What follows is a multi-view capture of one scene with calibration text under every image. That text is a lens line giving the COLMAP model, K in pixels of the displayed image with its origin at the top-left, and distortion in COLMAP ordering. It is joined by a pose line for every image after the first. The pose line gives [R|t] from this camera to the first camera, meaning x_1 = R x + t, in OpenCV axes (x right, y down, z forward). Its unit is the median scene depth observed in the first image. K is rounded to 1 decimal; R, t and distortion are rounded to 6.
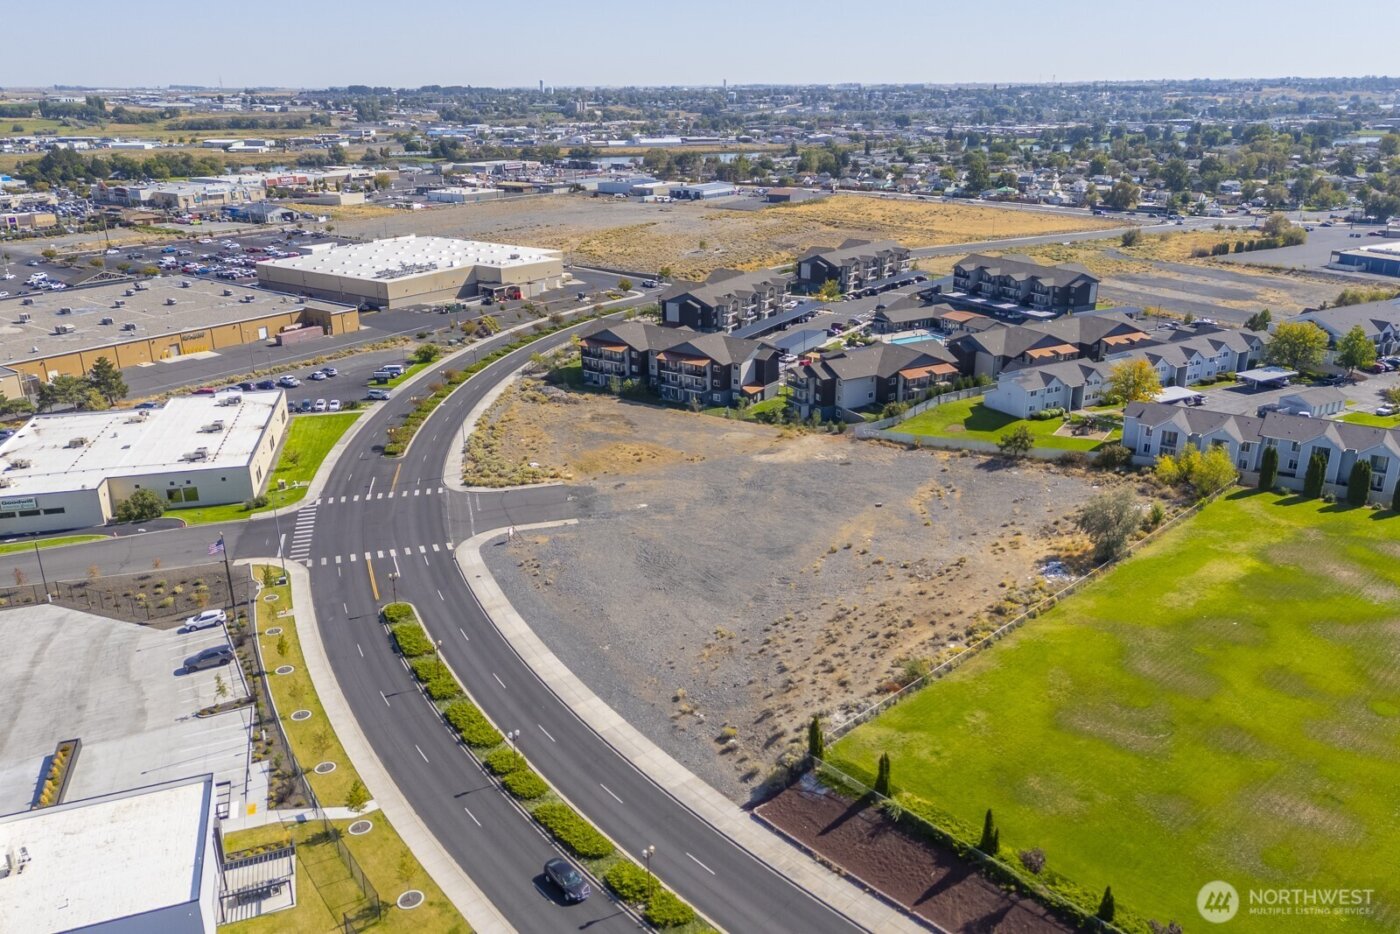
lens RADIAL K [[1056.0, 0, 700.0], [0, 1056.0, 467.0], [0, 0, 1]] dist [0.066738, -0.047307]
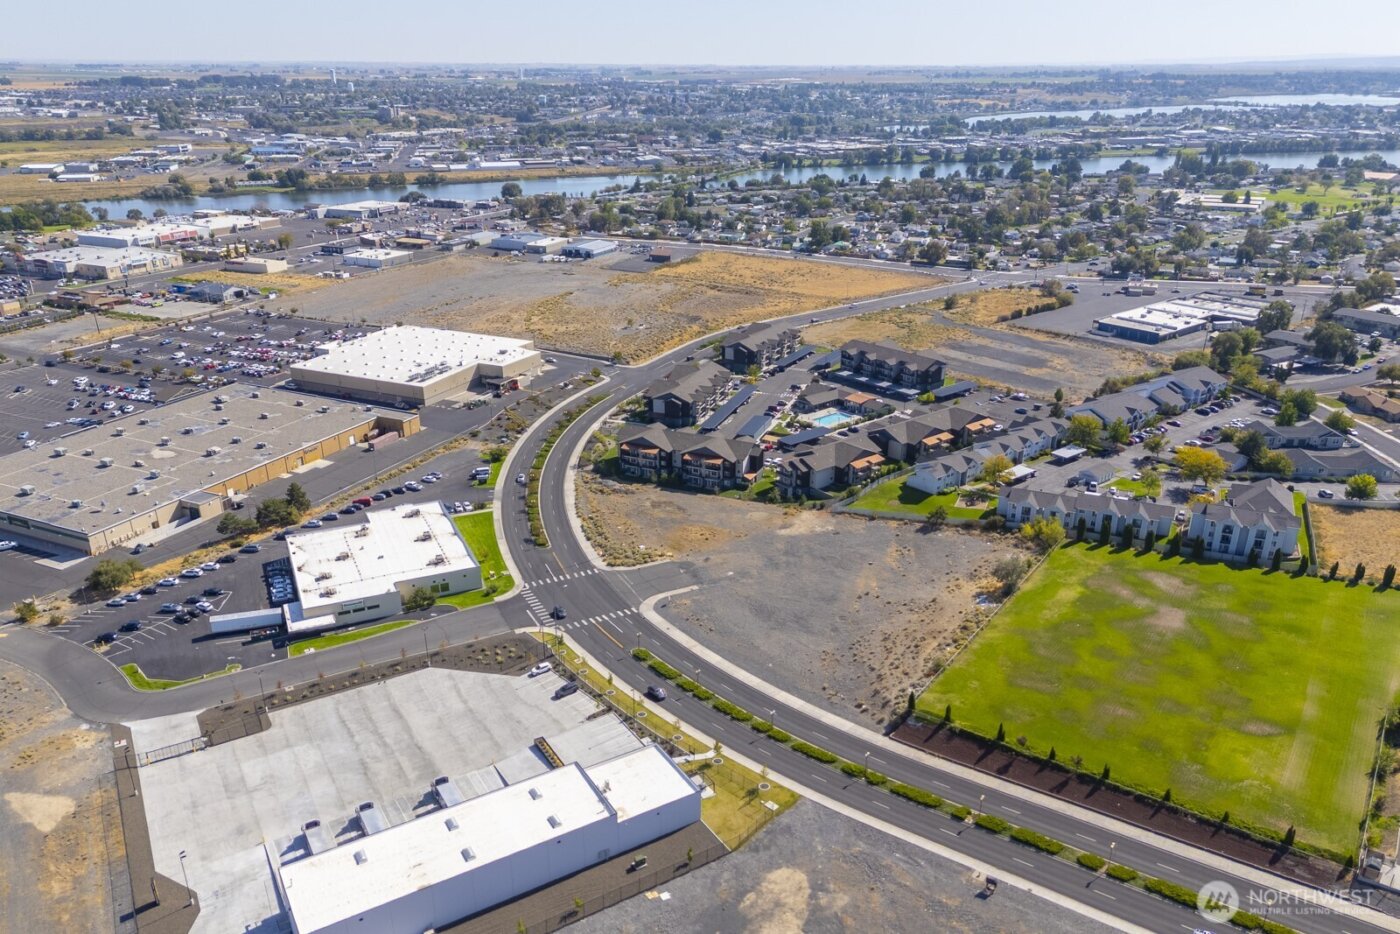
lens RADIAL K [[1024.4, 0, 694.5], [0, 1024.4, 519.5], [0, 0, 1]] dist [0.091741, -0.088753]
pose [[0.982944, -0.068858, 0.170525, -0.255595], [0.056846, 0.995610, 0.074356, -0.114740], [-0.174896, -0.063394, 0.982544, -0.376135]]
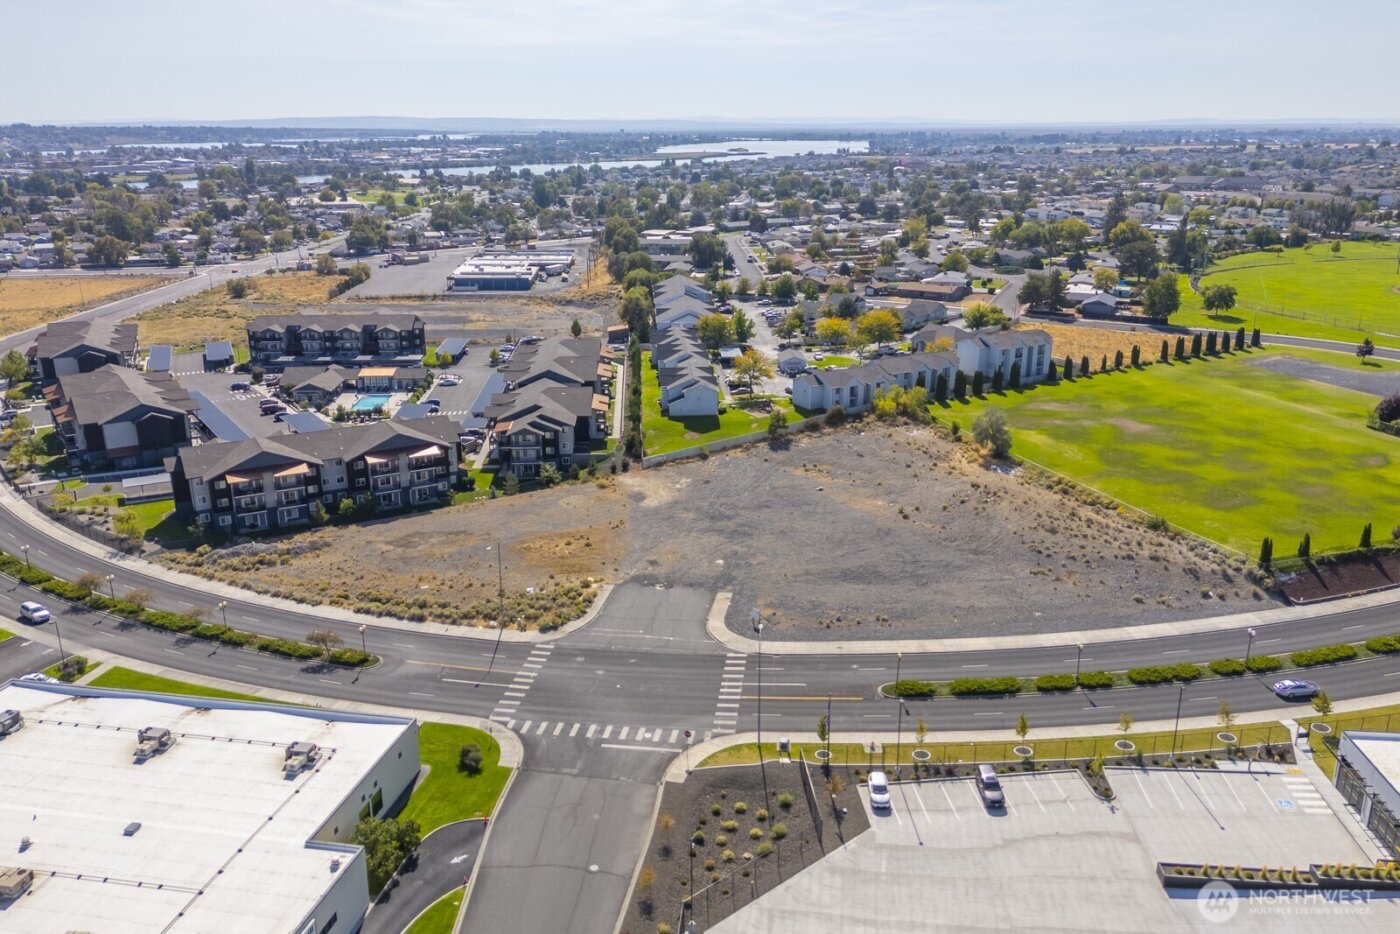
lens RADIAL K [[1084.6, 0, 700.0], [0, 1084.6, 467.0], [0, 0, 1]] dist [0.085266, -0.090378]
pose [[0.423416, -0.261208, 0.867461, -0.620361], [0.302376, 0.943368, 0.136473, -0.128806], [-0.853983, 0.204514, 0.478421, 0.350277]]
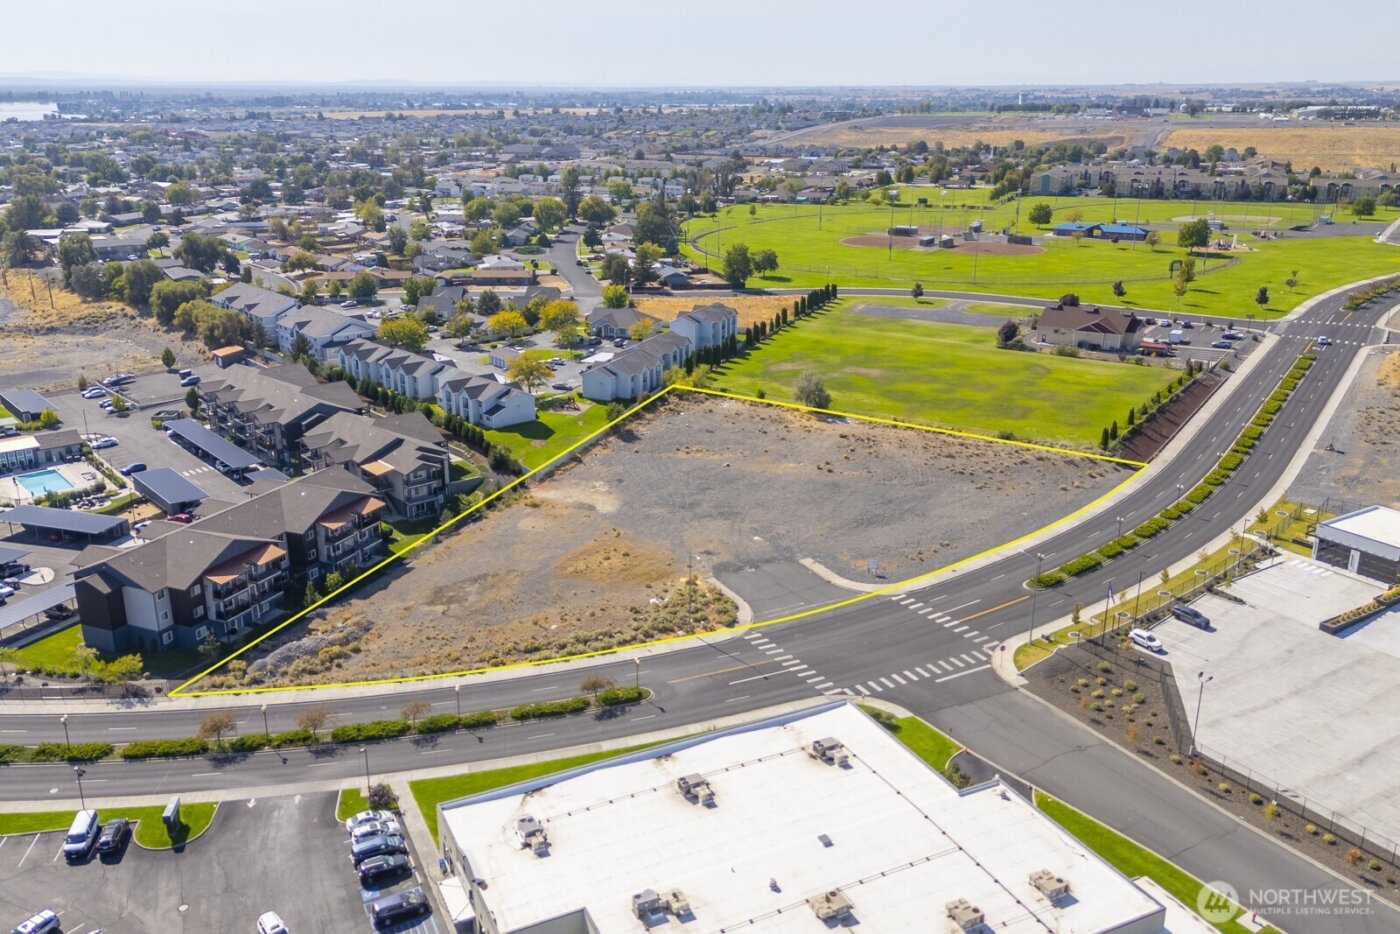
lens RADIAL K [[1177.6, 0, 695.4], [0, 1177.6, 467.8], [0, 0, 1]] dist [0.092422, -0.106967]
pose [[-0.210194, -0.291076, 0.933324, -0.768388], [0.331489, 0.876882, 0.348128, -0.313124], [-0.919746, 0.382561, -0.087827, 0.770895]]
